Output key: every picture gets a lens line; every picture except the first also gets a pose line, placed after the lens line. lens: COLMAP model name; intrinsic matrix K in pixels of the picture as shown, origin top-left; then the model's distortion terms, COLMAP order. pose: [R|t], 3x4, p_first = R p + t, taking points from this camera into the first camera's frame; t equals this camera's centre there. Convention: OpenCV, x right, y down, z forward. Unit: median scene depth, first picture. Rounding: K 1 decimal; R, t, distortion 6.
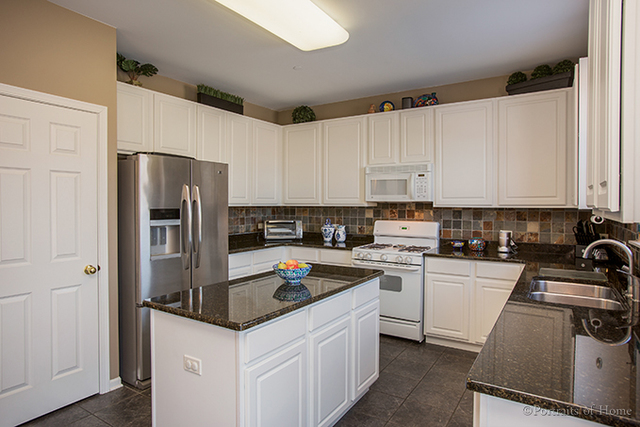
lens RADIAL K [[387.3, 0, 320.0], [0, 387.3, 213.5], [0, 0, 1]] dist [0.000259, 0.000022]
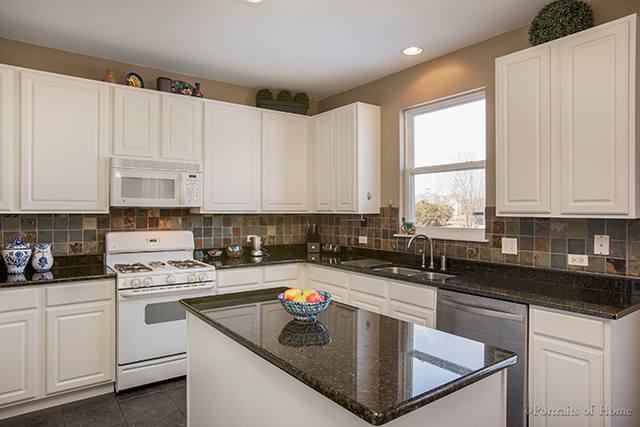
lens RADIAL K [[404.2, 0, 320.0], [0, 404.2, 213.5], [0, 0, 1]] dist [0.004380, 0.003134]
pose [[0.374433, -0.007501, 0.927224, -0.441273], [0.020228, 0.999795, -0.000081, -0.010890], [-0.927033, 0.018786, 0.374508, 0.394907]]
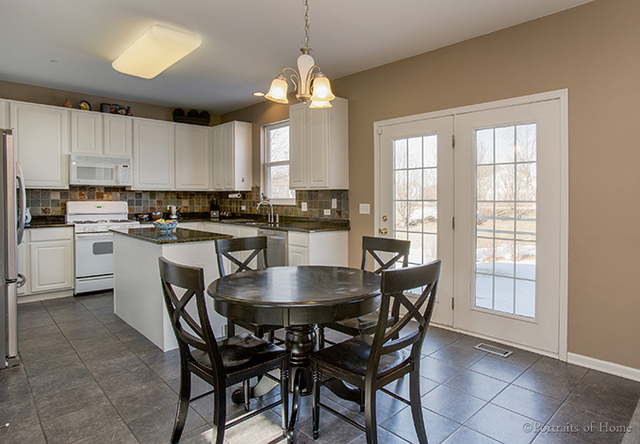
lens RADIAL K [[379.5, 0, 323.4], [0, 379.5, 205.2], [0, 0, 1]] dist [0.026337, 0.001136]
pose [[0.268227, -0.023641, 0.963066, -0.810921], [0.020107, 0.999618, 0.018938, 0.024786], [-0.963146, 0.014284, 0.268600, -0.020956]]
